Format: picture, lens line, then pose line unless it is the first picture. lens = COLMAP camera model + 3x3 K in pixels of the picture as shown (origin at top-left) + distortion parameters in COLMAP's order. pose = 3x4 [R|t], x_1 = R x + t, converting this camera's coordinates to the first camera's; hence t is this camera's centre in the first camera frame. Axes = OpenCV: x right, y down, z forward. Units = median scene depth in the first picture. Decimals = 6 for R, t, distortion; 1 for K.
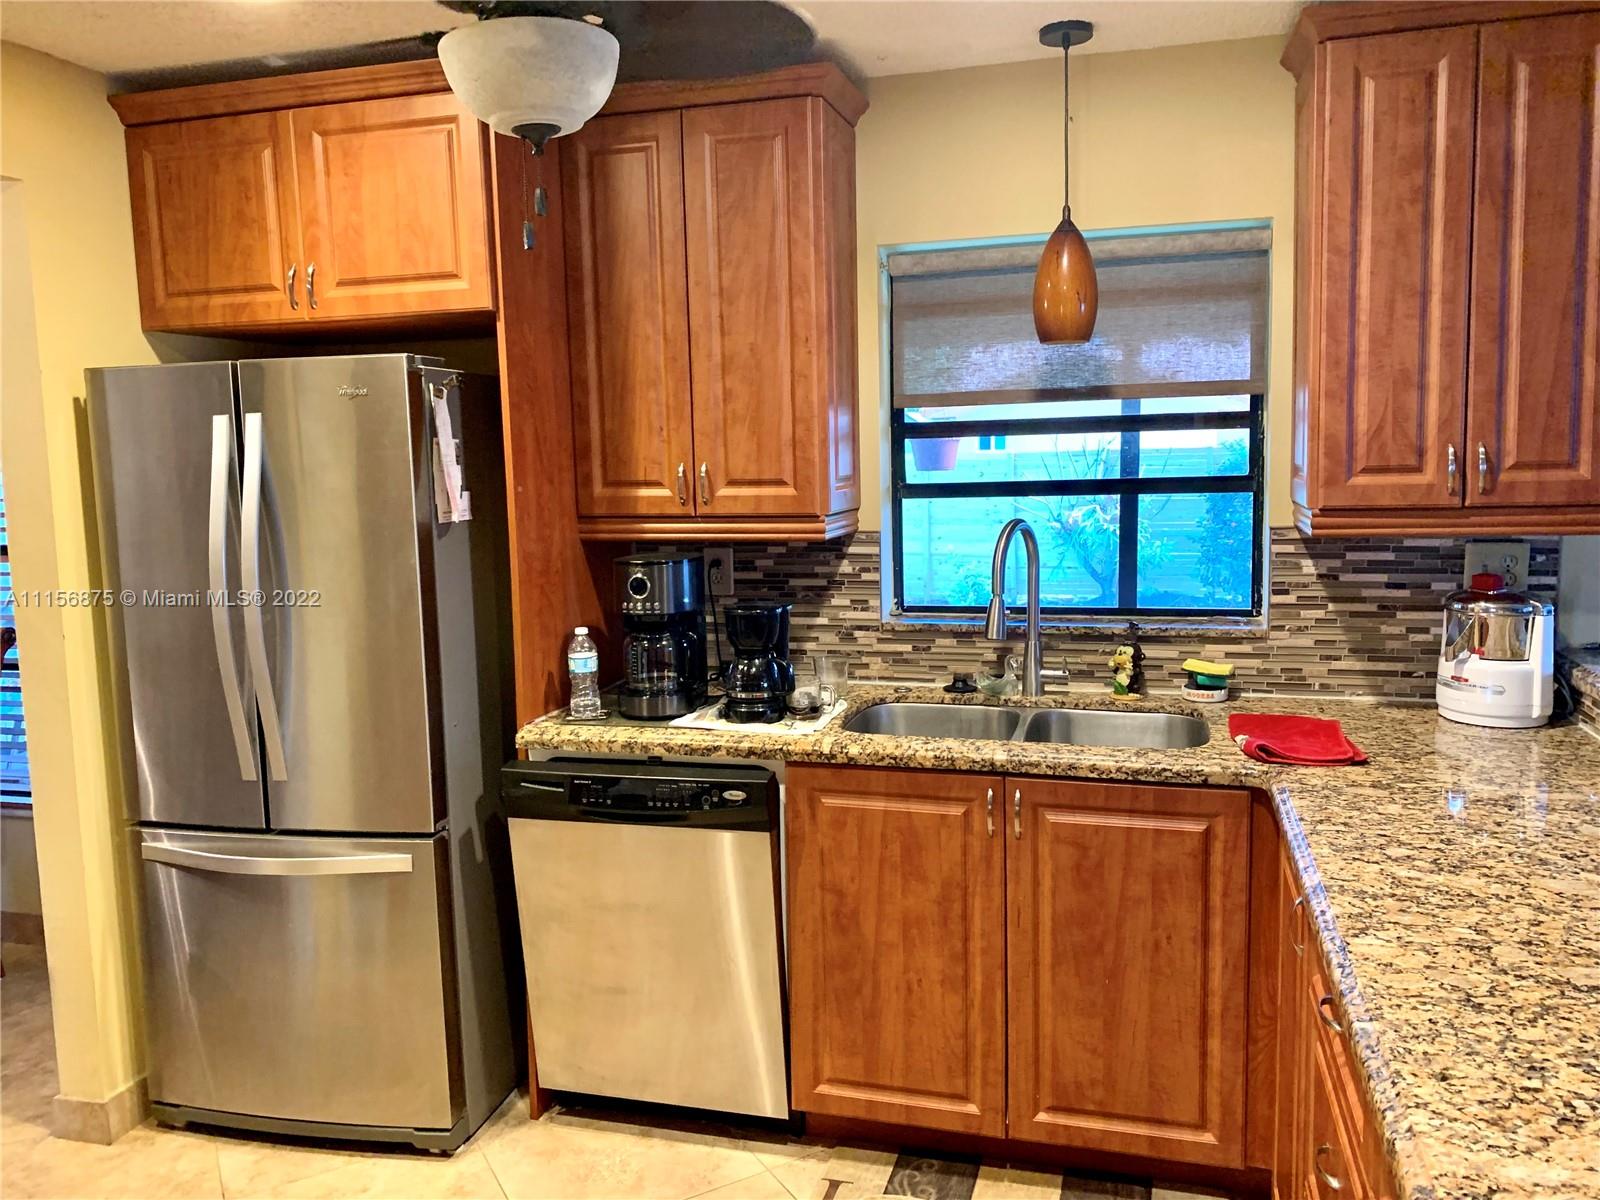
lens RADIAL K [[1227.6, 0, 780.5], [0, 1227.6, 573.5], [0, 0, 1]] dist [0.032539, -0.038959]
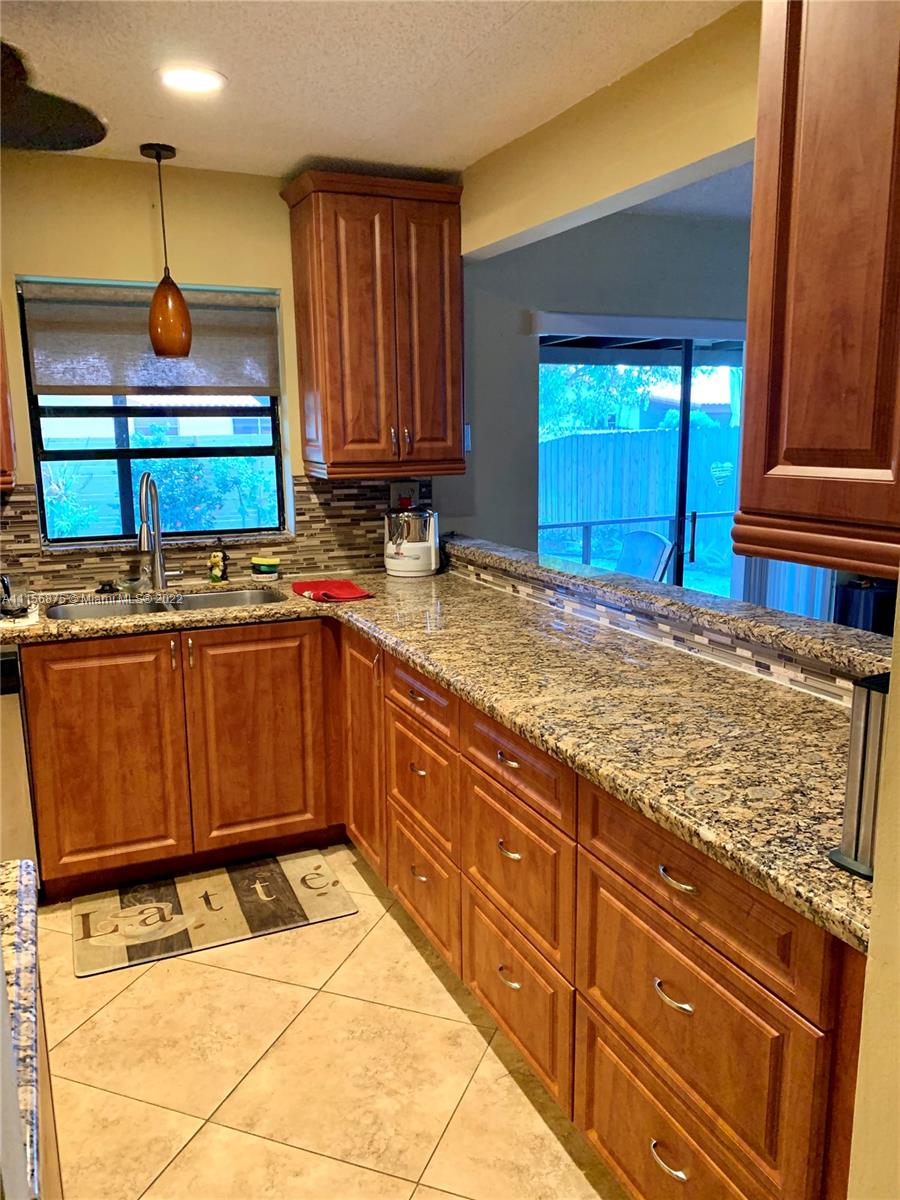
lens RADIAL K [[920.7, 0, 452.2], [0, 920.7, 602.6], [0, 0, 1]] dist [0.032539, -0.038959]
pose [[0.772100, -0.101974, 0.627266, -0.281503], [0.054917, 0.994056, 0.094006, 0.032300], [-0.633123, -0.038134, 0.773111, -0.146314]]
